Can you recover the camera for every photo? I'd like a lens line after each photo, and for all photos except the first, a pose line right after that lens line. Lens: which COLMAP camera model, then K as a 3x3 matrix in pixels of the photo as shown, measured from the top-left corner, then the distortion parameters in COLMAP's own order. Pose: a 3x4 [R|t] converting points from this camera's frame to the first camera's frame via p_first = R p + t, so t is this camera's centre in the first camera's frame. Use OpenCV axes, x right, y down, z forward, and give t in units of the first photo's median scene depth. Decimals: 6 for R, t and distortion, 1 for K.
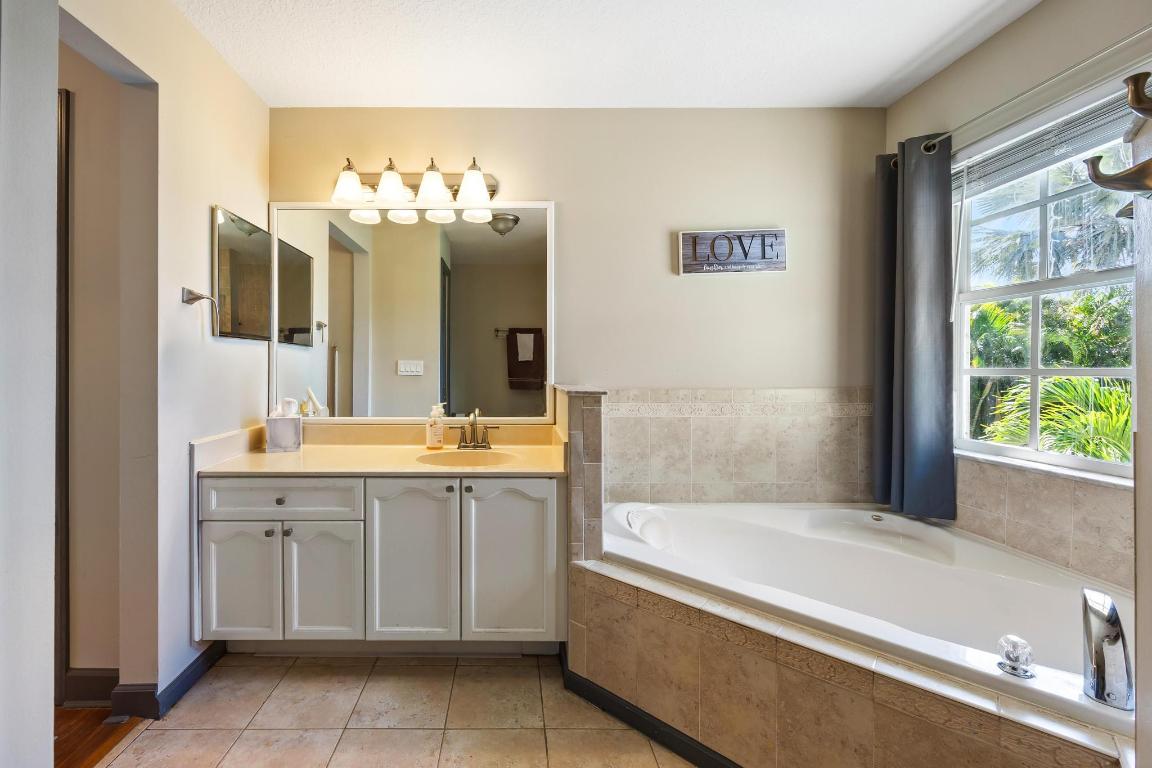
lens RADIAL K [[482.5, 0, 528.4], [0, 482.5, 369.7], [0, 0, 1]] dist [-0.002211, -0.000213]
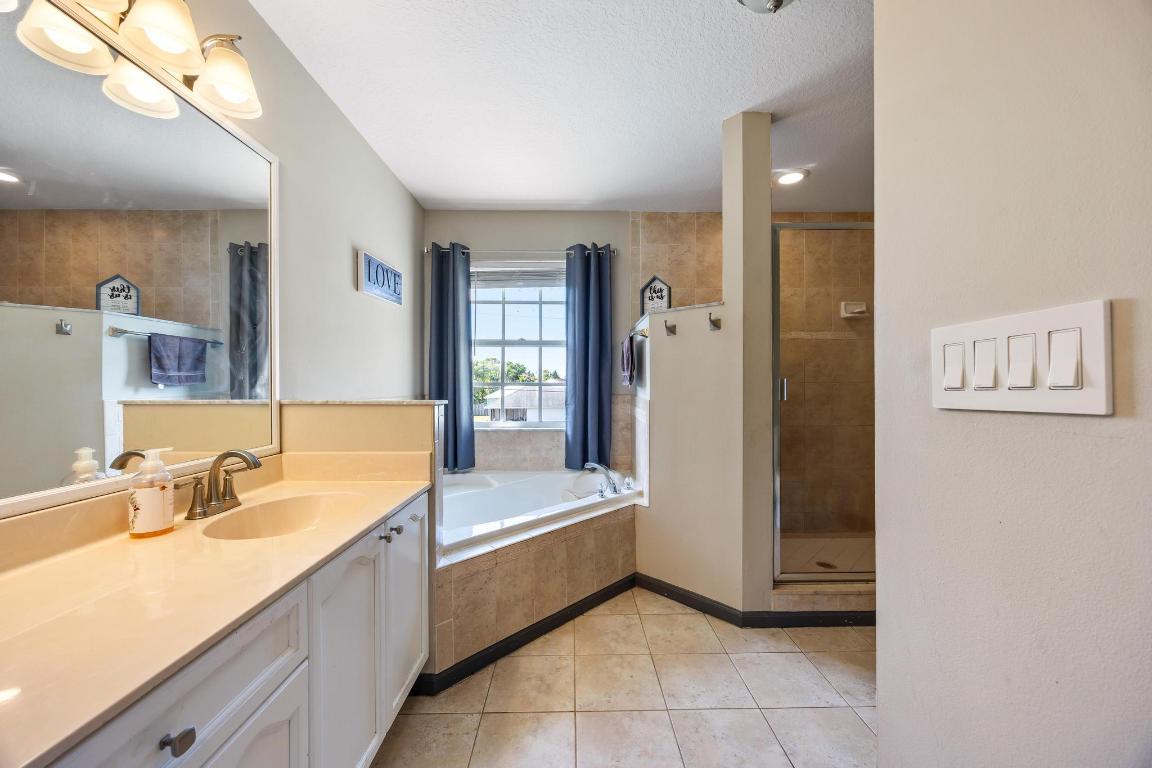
lens RADIAL K [[441.2, 0, 575.9], [0, 441.2, 386.3], [0, 0, 1]] dist [-0.000088, 0.000034]
pose [[-0.014264, -0.002607, 0.999895, -0.811866], [0.000907, 0.999996, 0.002620, 0.008925], [-0.999898, 0.000944, -0.014262, 0.682357]]
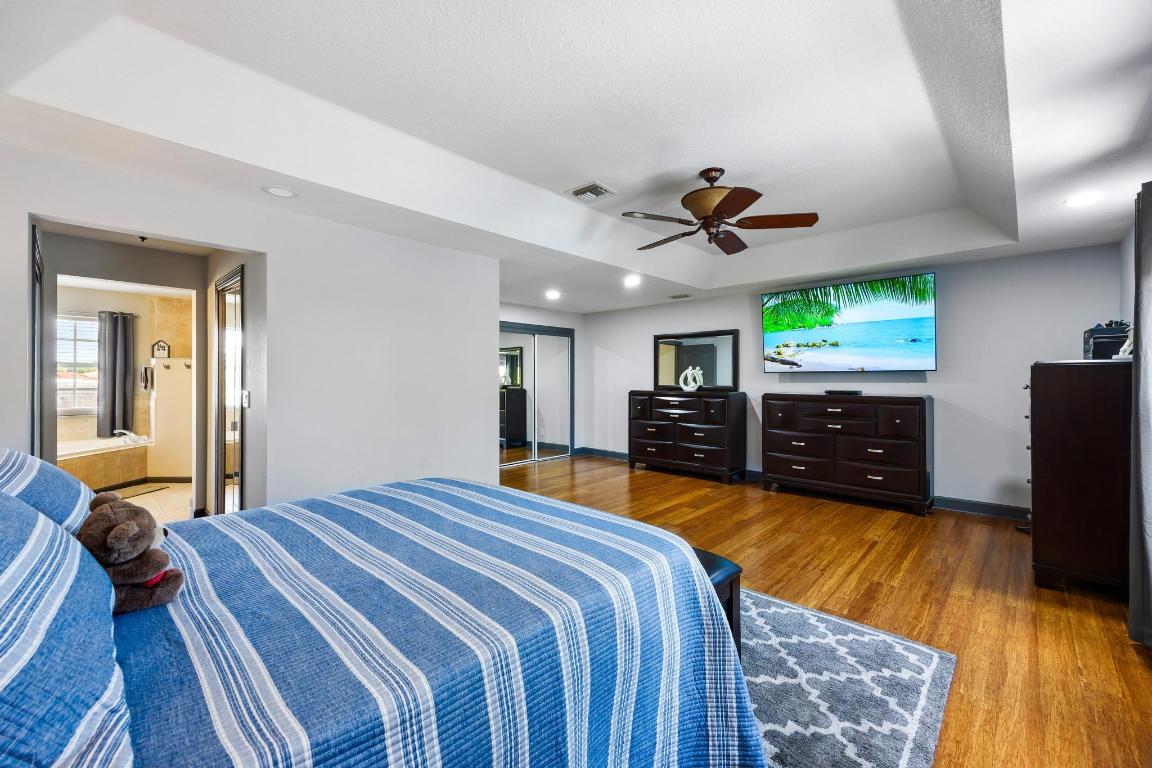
lens RADIAL K [[456.6, 0, 578.3], [0, 456.6, 377.6], [0, 0, 1]] dist [0.001832, 0.000164]
pose [[-0.749289, 0.003896, 0.662232, -3.712440], [0.001642, 0.999991, -0.004025, -0.060204], [-0.662242, -0.001929, -0.749288, 0.869975]]
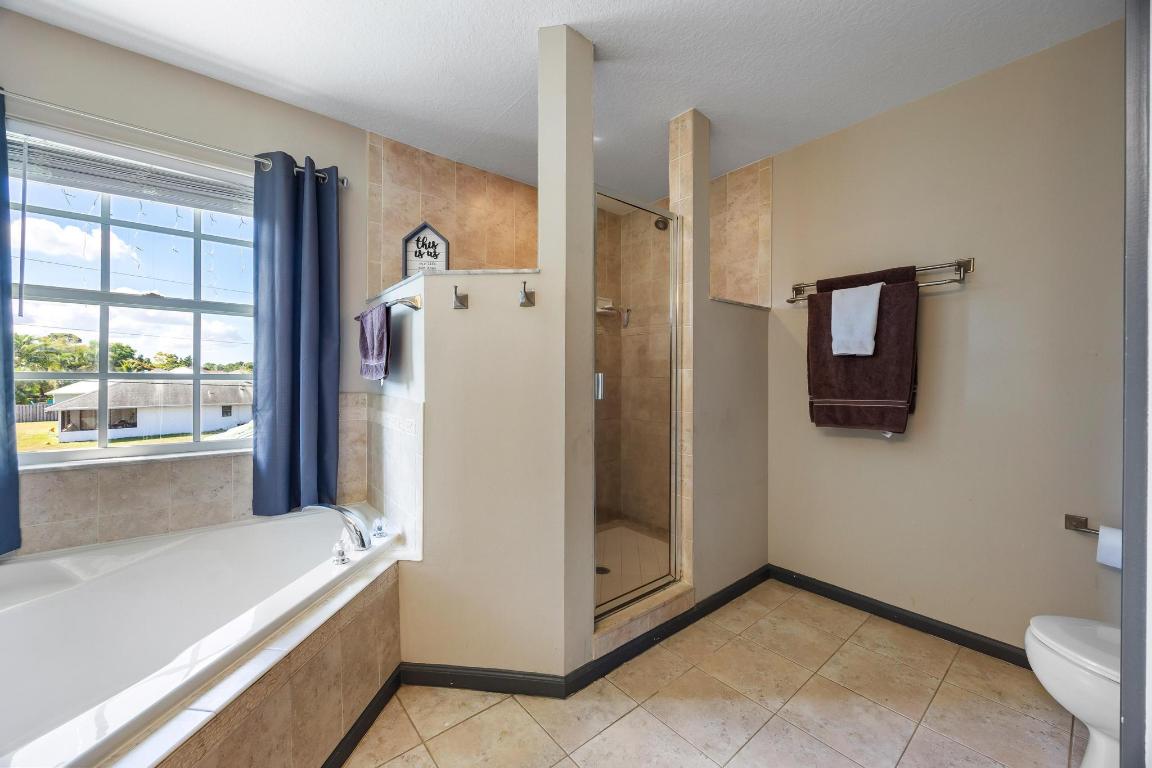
lens RADIAL K [[440.7, 0, 577.0], [0, 440.7, 379.4], [0, 0, 1]] dist [-0.003218, -0.000264]
pose [[-0.636415, -0.007185, 0.771313, -0.372334], [-0.005492, 0.999973, 0.004784, 0.001491], [-0.771327, -0.001192, -0.636438, 0.771944]]
